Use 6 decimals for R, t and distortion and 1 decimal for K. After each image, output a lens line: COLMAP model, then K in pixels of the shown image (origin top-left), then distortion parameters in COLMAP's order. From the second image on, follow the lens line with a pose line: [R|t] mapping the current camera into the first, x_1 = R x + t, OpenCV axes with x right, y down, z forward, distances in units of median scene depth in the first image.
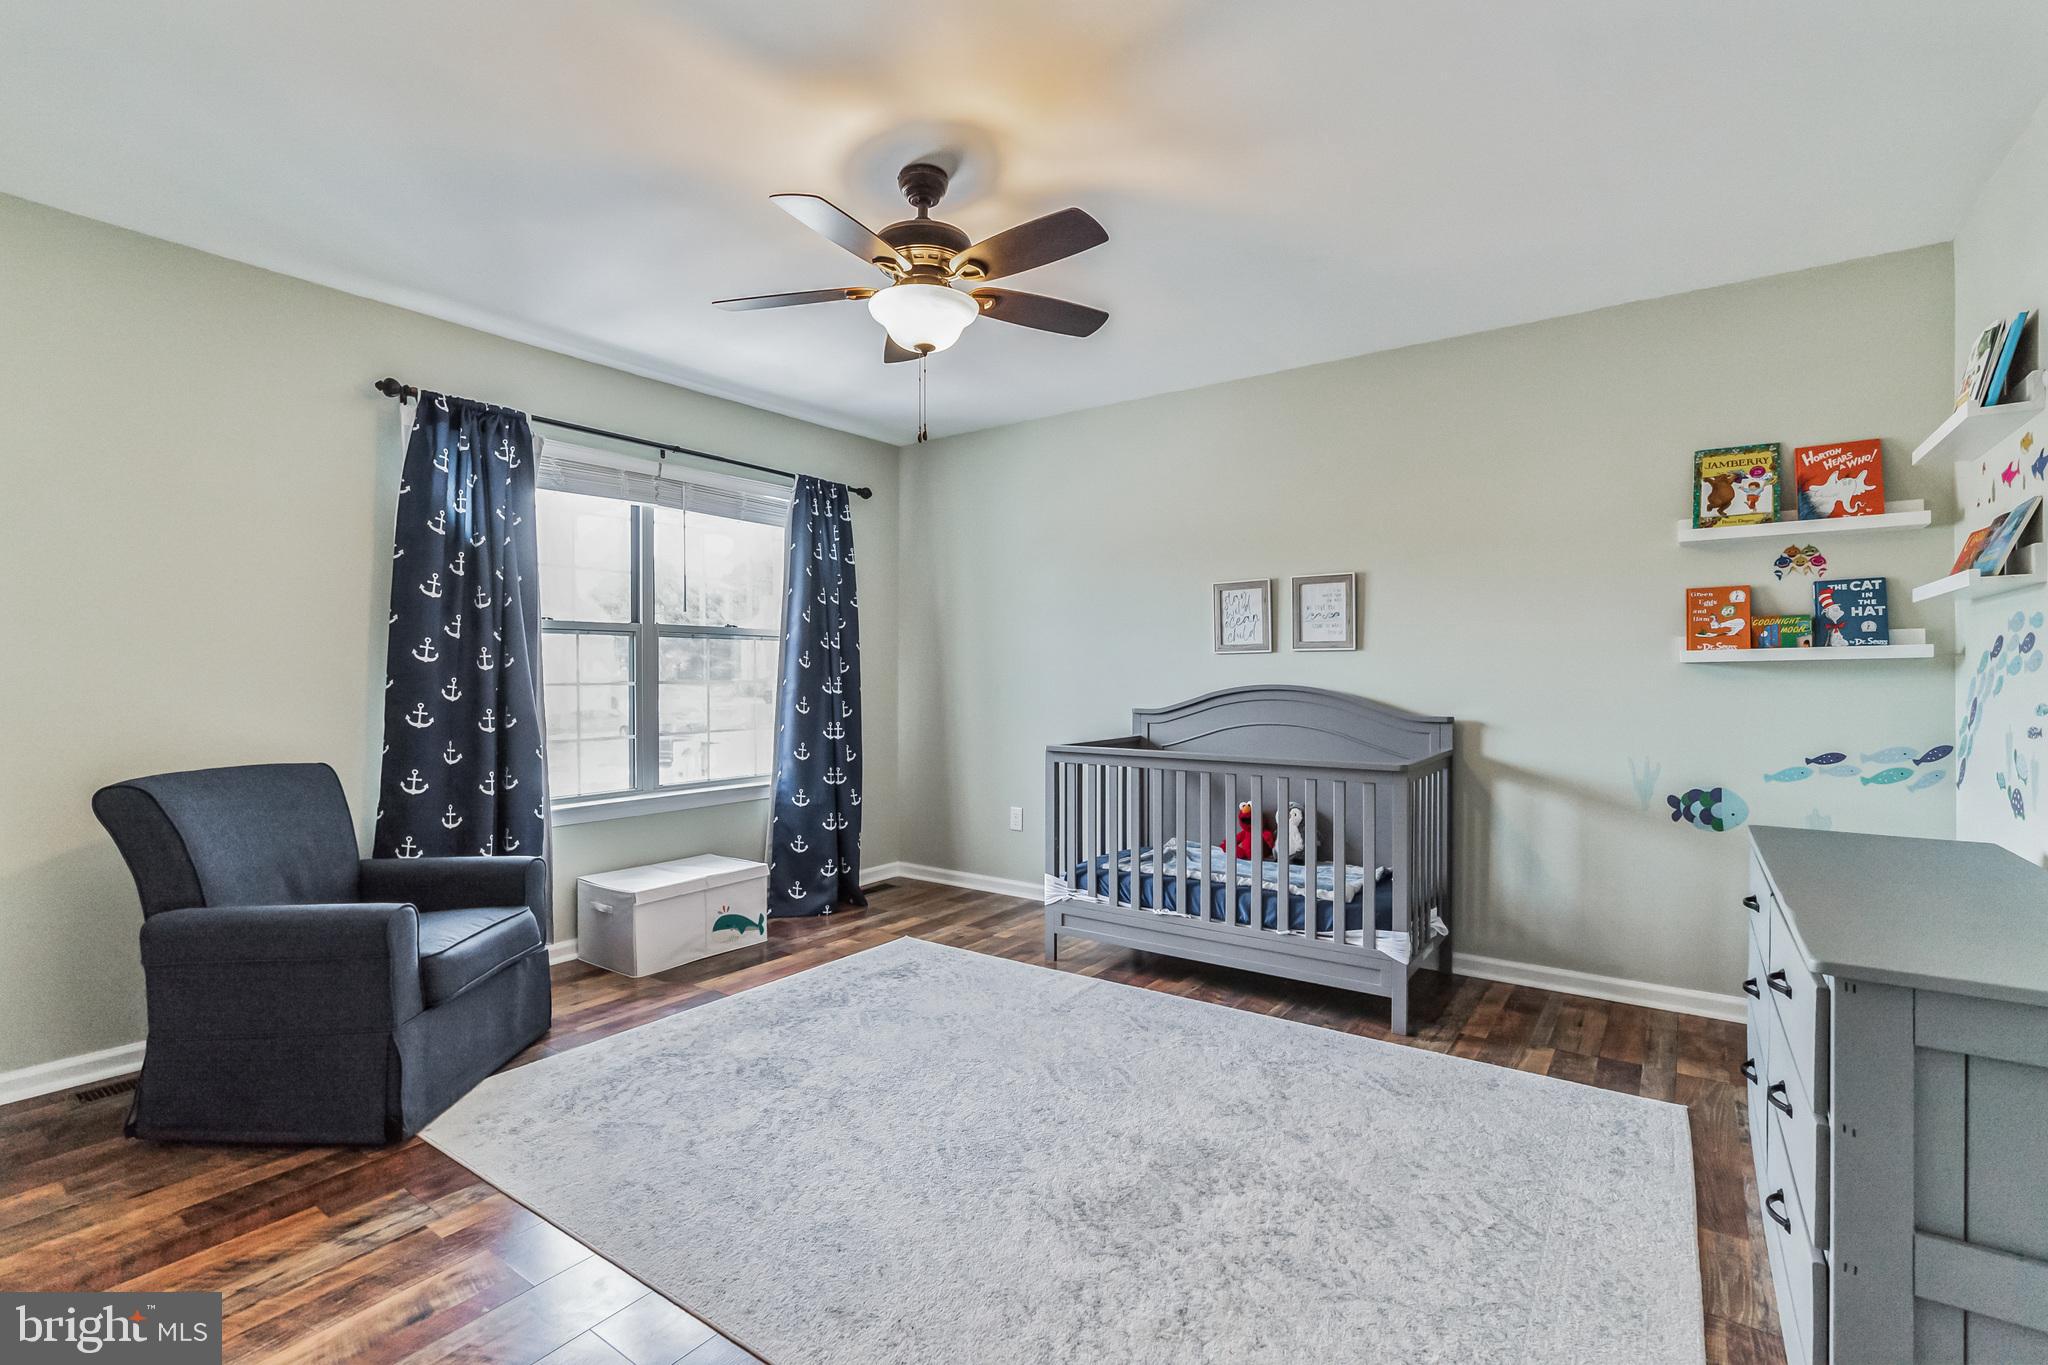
lens RADIAL K [[929.7, 0, 1015.1], [0, 929.7, 680.9], [0, 0, 1]] dist [-0.009677, 0.003225]
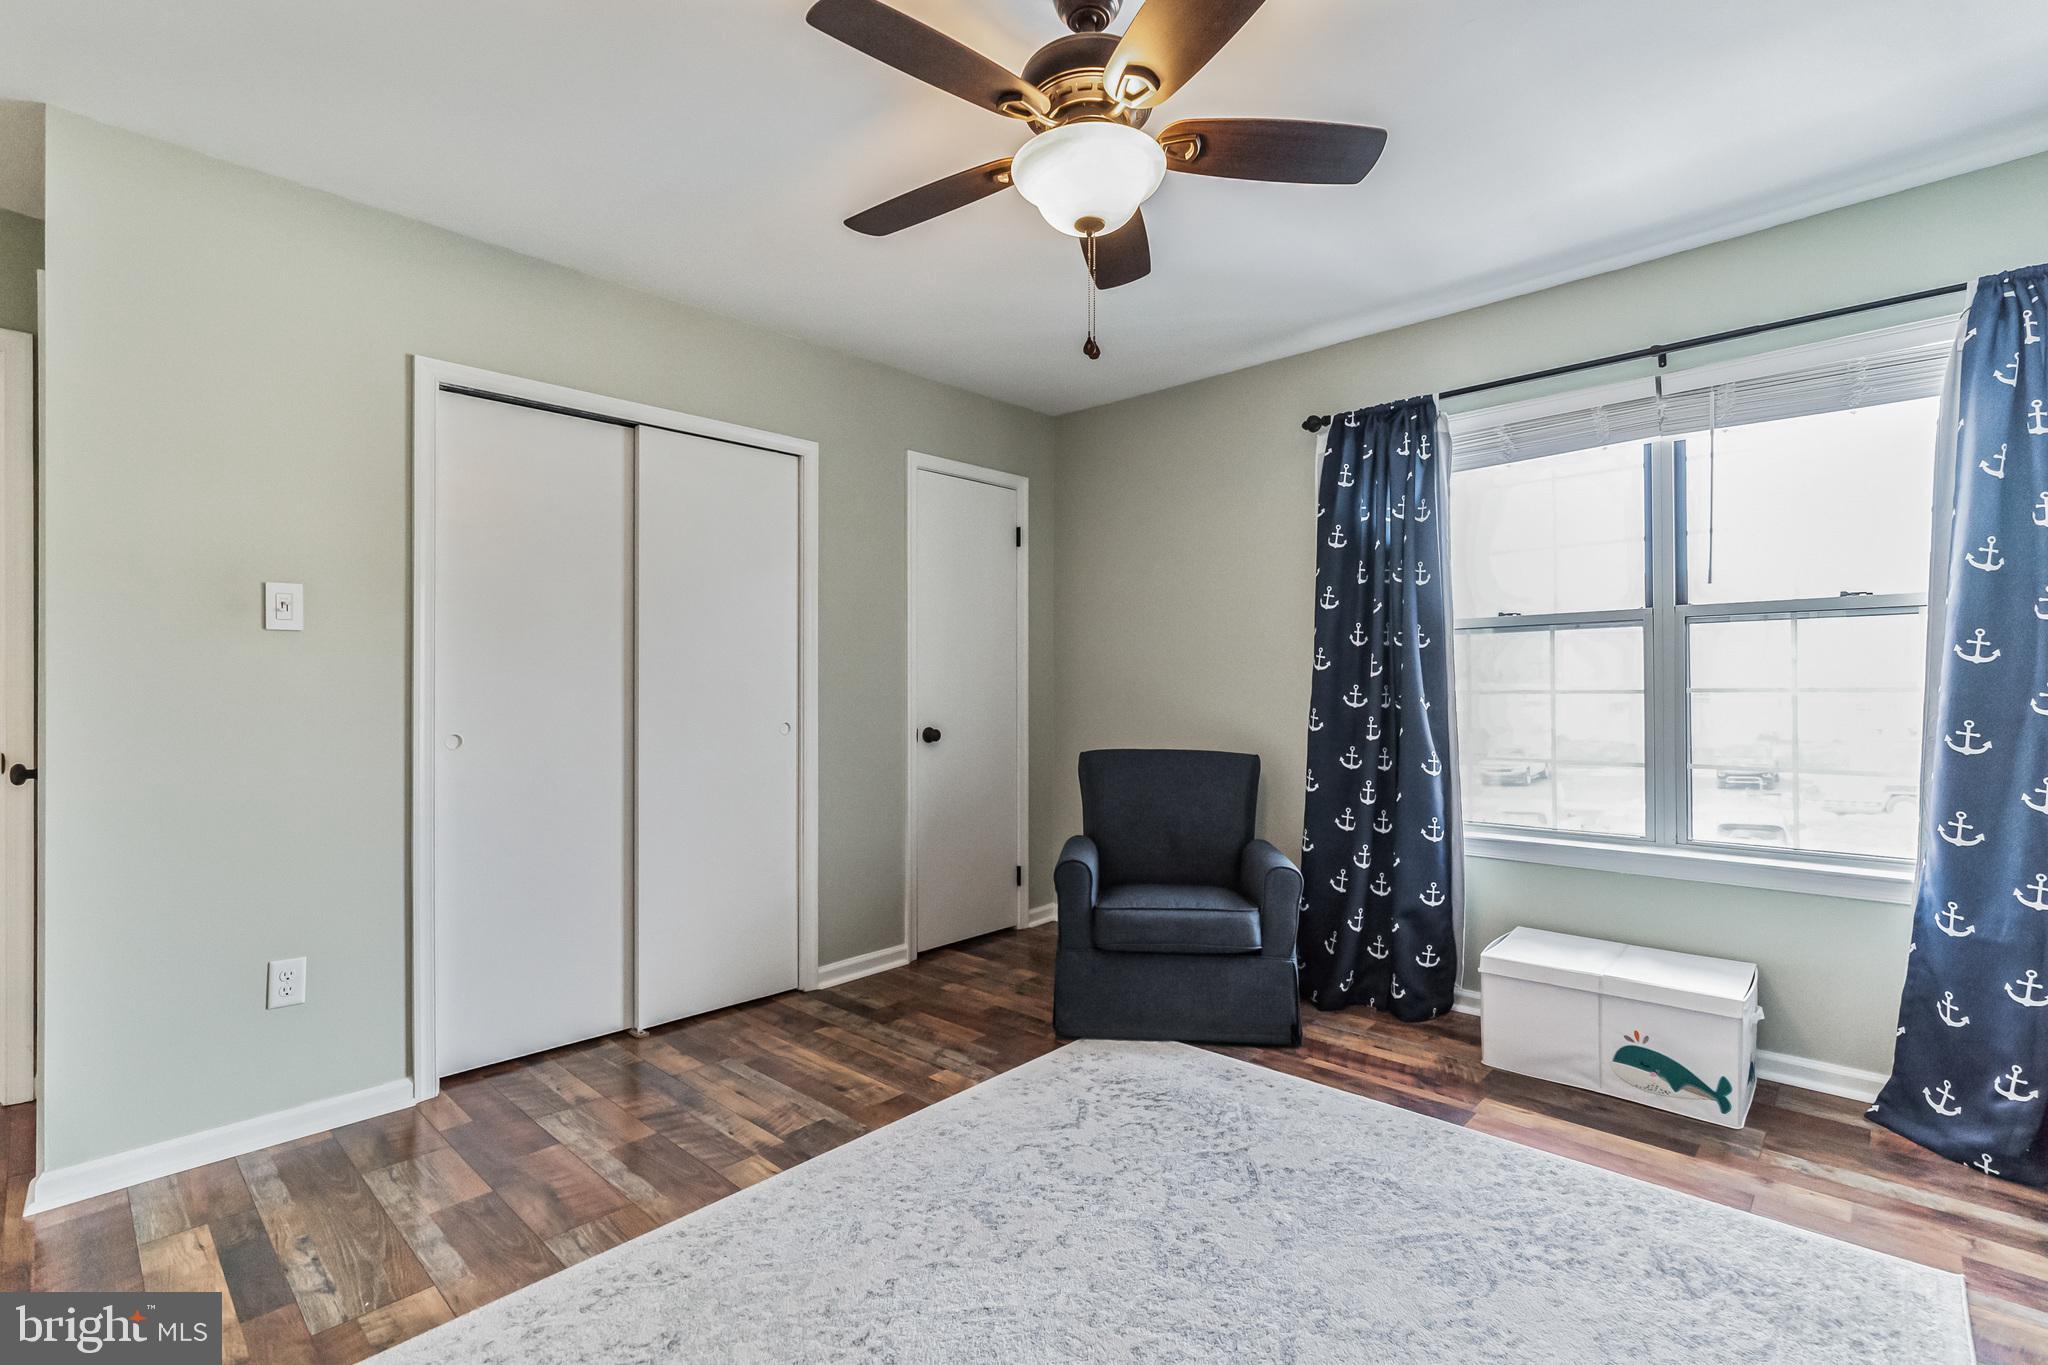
lens RADIAL K [[929.7, 0, 1020.4], [0, 929.7, 672.1], [0, 0, 1]] dist [-0.009677, 0.003225]
pose [[-0.131316, -0.007172, -0.991315, 0.394449], [0.005398, 0.999954, -0.007949, -0.009023], [0.991326, -0.006395, -0.131272, 0.655957]]
